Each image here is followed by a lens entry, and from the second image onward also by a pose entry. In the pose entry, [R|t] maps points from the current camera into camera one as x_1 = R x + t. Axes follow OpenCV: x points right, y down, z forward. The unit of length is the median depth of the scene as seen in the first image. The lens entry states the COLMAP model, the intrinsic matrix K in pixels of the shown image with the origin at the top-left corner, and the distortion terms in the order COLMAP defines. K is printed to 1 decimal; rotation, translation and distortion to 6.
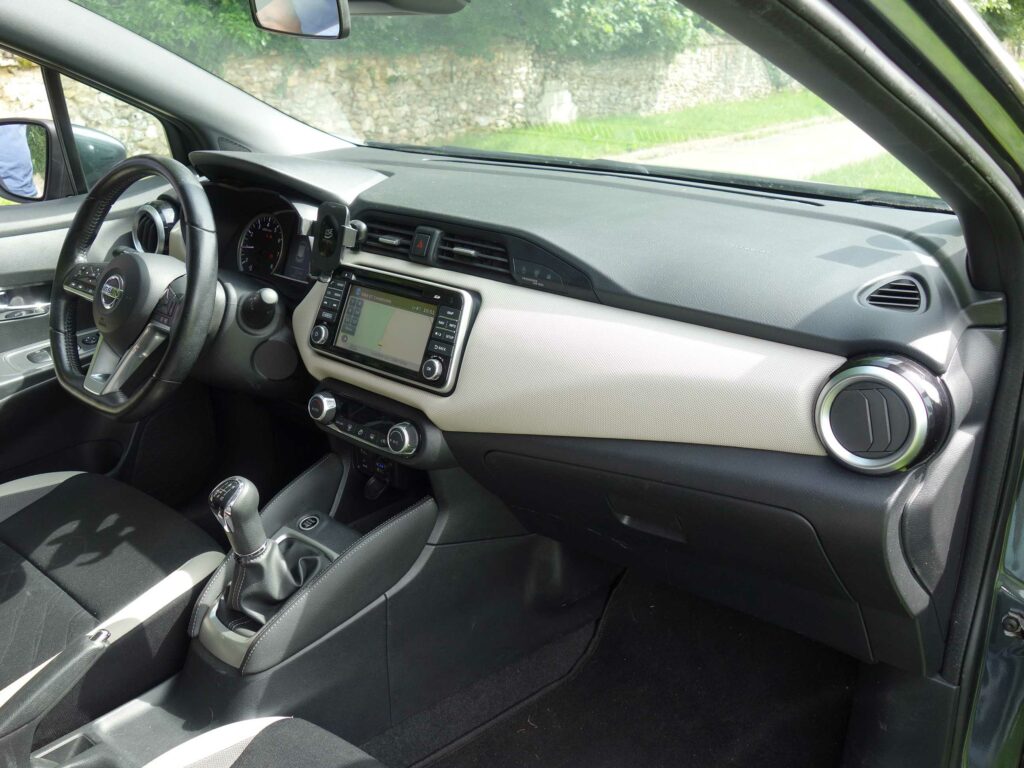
lens RADIAL K [[892.7, 0, 481.8], [0, 892.7, 386.6], [0, 0, 1]] dist [0.008057, 0.006599]
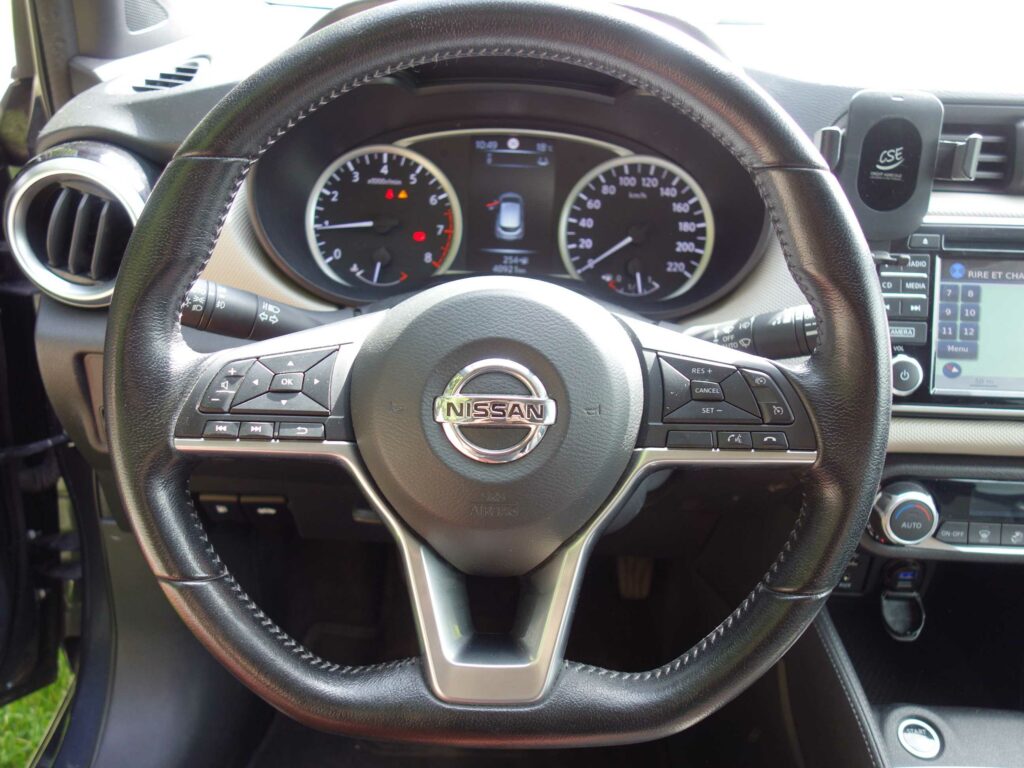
lens RADIAL K [[906.8, 0, 512.0], [0, 906.8, 384.0], [0, 0, 1]] dist [0.005771, -0.013323]
pose [[0.752795, -0.264739, 0.602671, -0.622490], [0.203283, 0.964306, 0.169677, -0.175747], [-0.626080, -0.005220, 0.779742, 0.744158]]
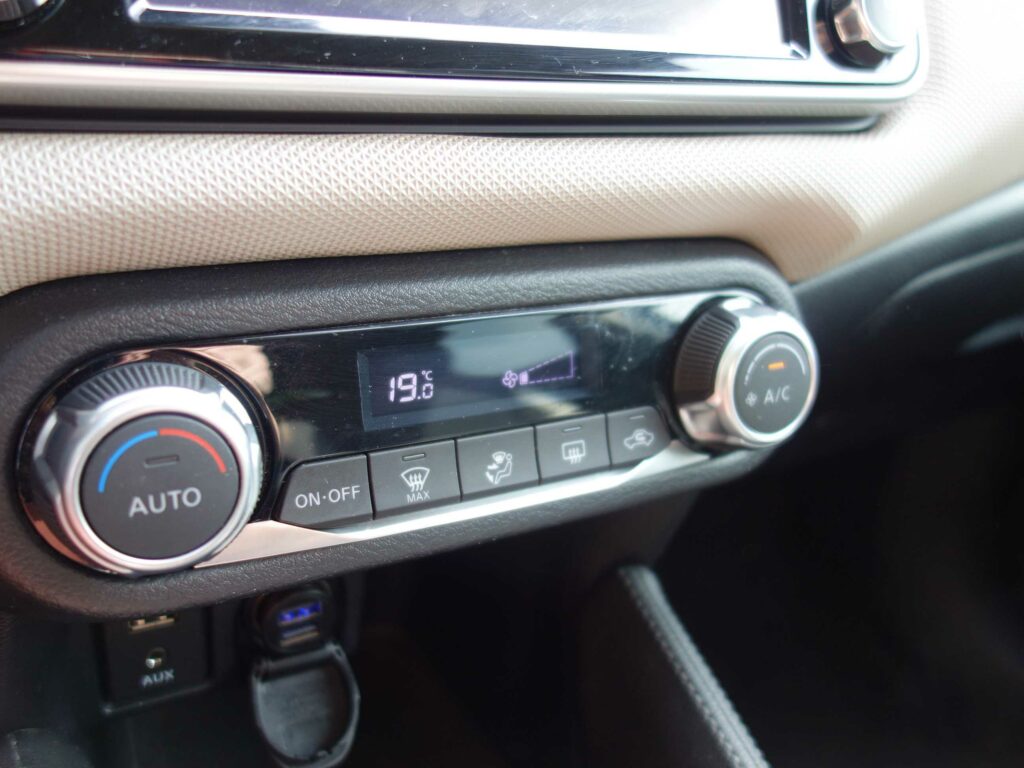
lens RADIAL K [[906.8, 0, 512.0], [0, 906.8, 384.0], [0, 0, 1]] dist [0.005771, -0.013323]
pose [[0.341380, -0.364772, 0.866257, -0.283105], [0.256244, 0.922831, 0.287613, -0.019253], [-0.904322, 0.123787, 0.408507, 0.880952]]
